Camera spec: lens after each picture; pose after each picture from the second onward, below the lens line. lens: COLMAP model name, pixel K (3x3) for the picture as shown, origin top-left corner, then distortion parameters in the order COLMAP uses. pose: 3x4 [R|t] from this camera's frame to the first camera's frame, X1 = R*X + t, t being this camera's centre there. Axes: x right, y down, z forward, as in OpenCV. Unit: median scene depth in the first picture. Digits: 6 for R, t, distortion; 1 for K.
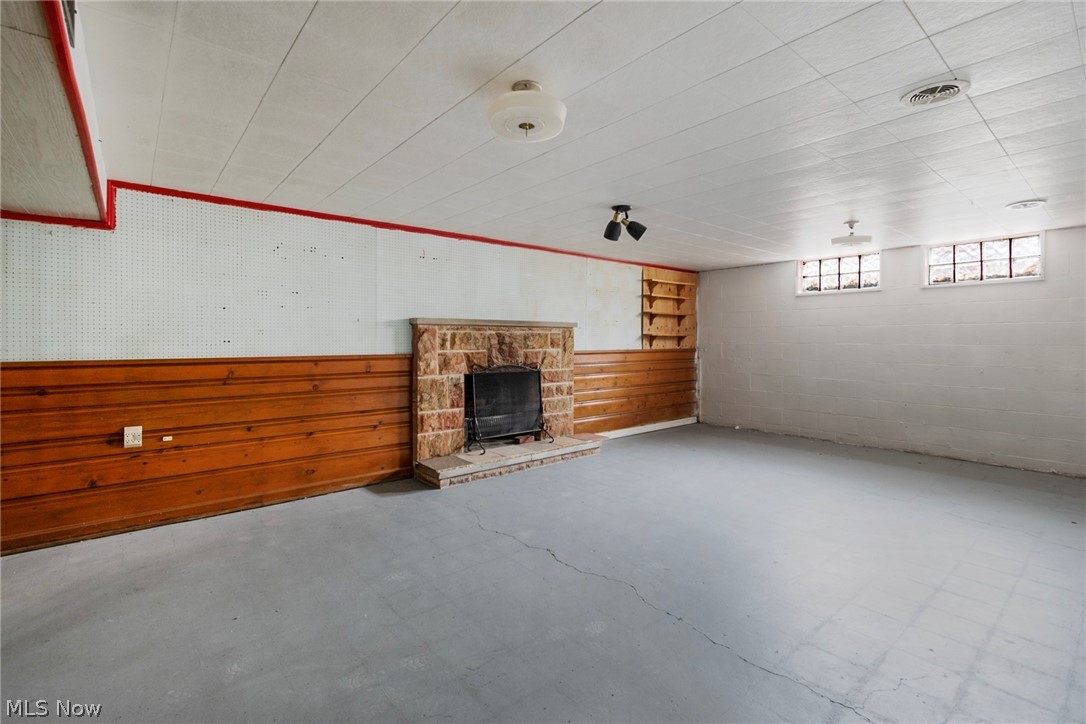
lens RADIAL K [[489.5, 0, 542.4], [0, 489.5, 342.7], [0, 0, 1]] dist [0.000752, -0.000982]
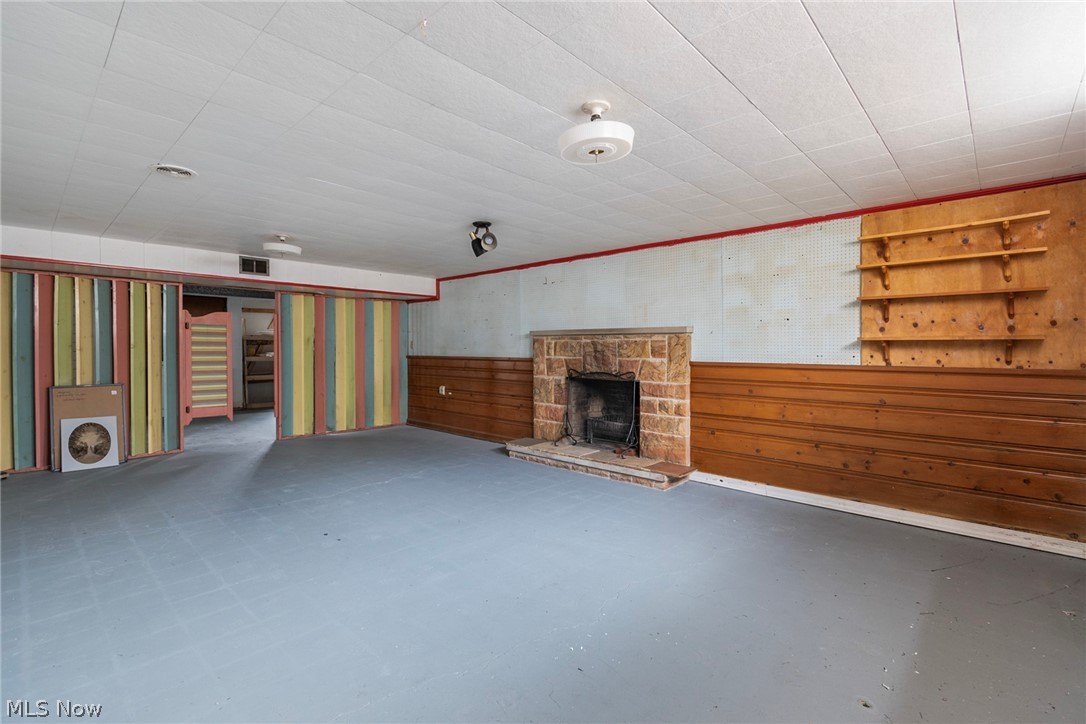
lens RADIAL K [[489.5, 0, 542.4], [0, 489.5, 342.7], [0, 0, 1]] dist [0.000752, -0.000982]
pose [[0.124204, -0.007100, -0.992231, 0.955293], [-0.005409, 0.999955, -0.007833, -0.007989], [0.992242, 0.006340, 0.124160, 0.763908]]
